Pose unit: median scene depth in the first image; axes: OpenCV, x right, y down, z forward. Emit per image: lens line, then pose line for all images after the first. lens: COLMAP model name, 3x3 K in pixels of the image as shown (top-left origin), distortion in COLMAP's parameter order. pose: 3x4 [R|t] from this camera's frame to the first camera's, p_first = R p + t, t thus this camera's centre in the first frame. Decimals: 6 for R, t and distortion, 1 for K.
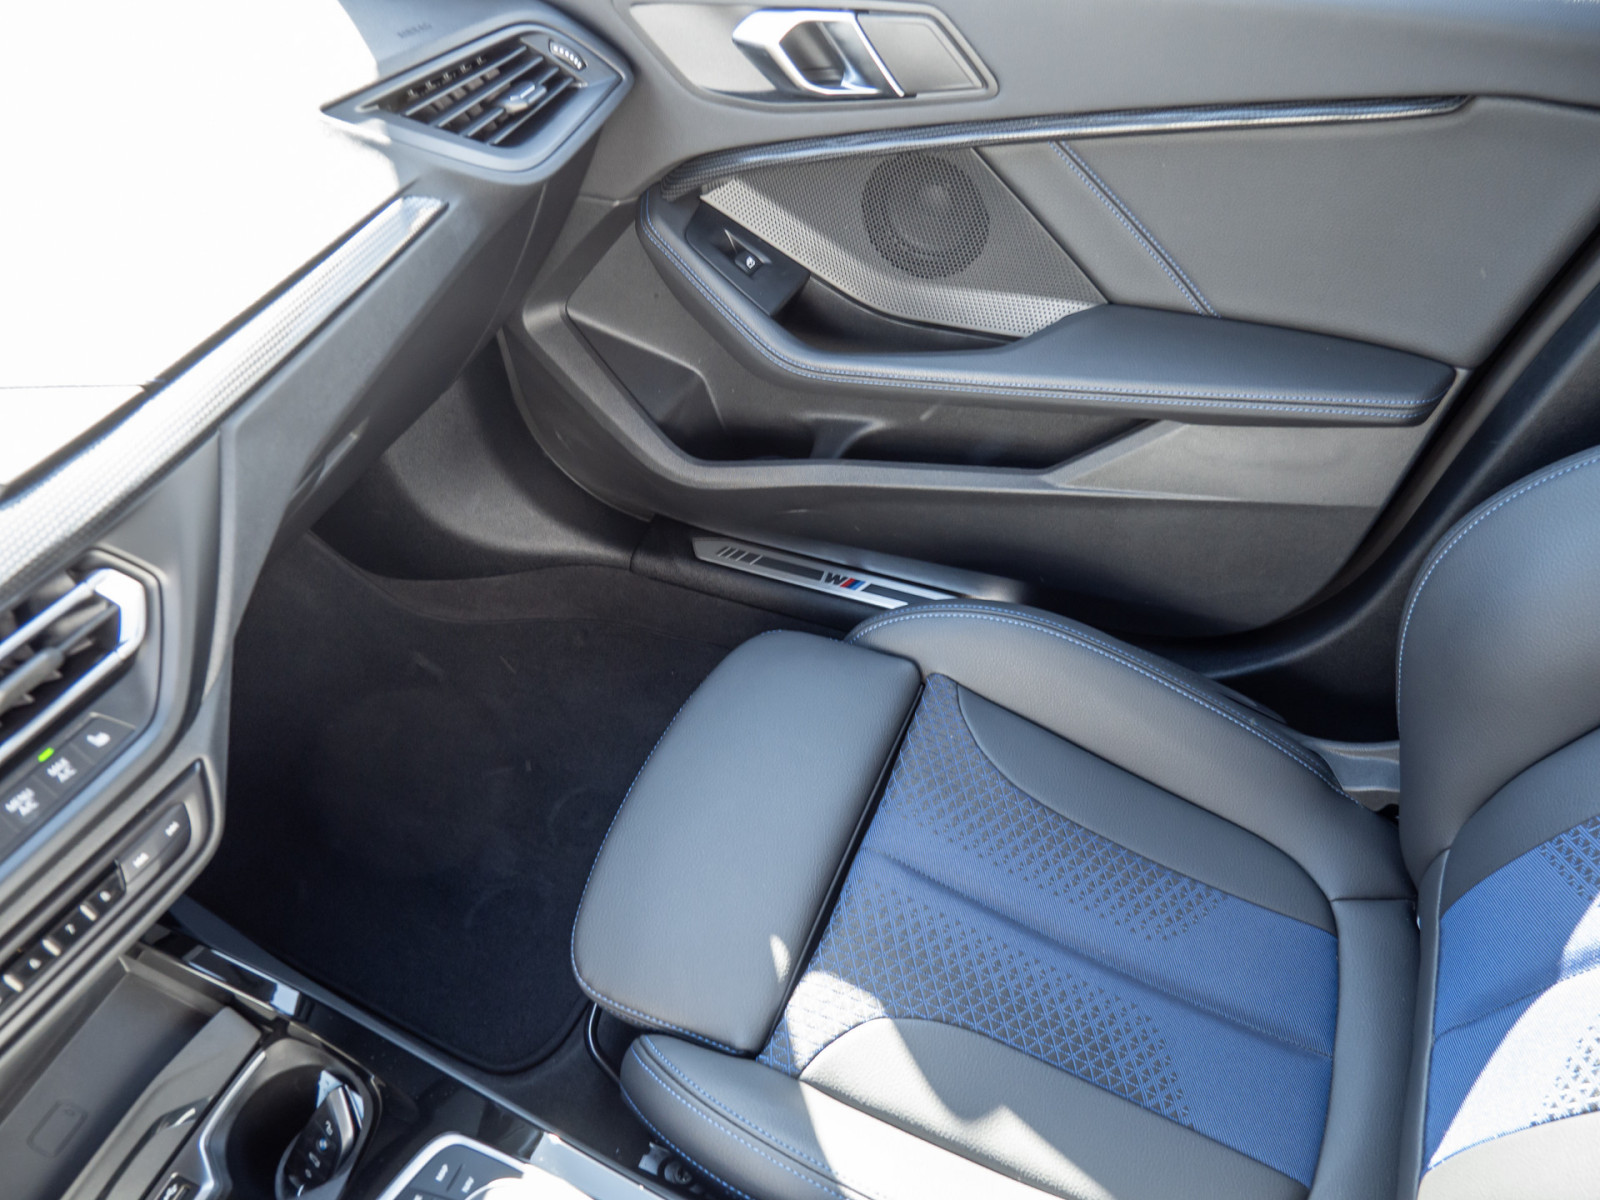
lens RADIAL K [[1150.1, 0, 813.2], [0, 1150.1, 605.3], [0, 0, 1]] dist [-0.054264, 0.012175]
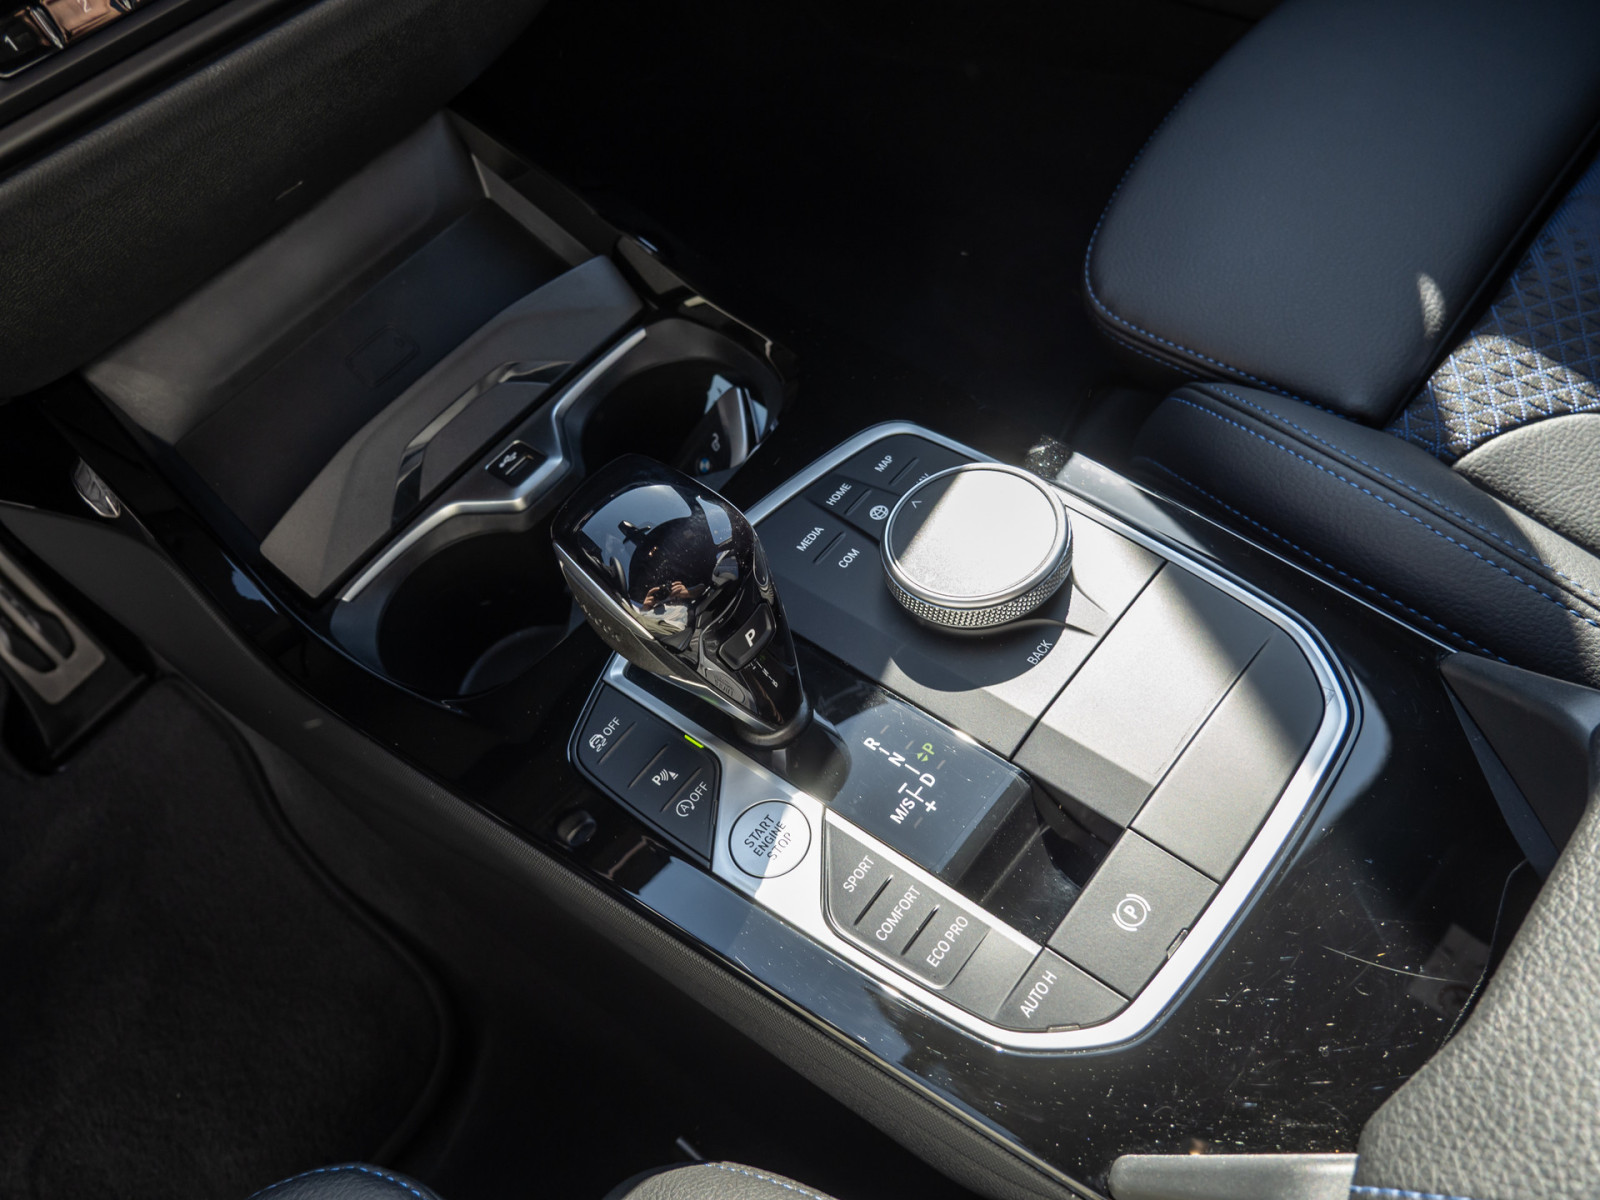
lens RADIAL K [[1150.1, 0, 809.1], [0, 1150.1, 608.9], [0, 0, 1]] dist [-0.054264, 0.012175]
pose [[0.944792, 0.197187, -0.261695, -0.160601], [-0.144103, 0.967321, 0.208624, 0.404780], [0.294281, -0.159396, 0.942333, 0.310928]]
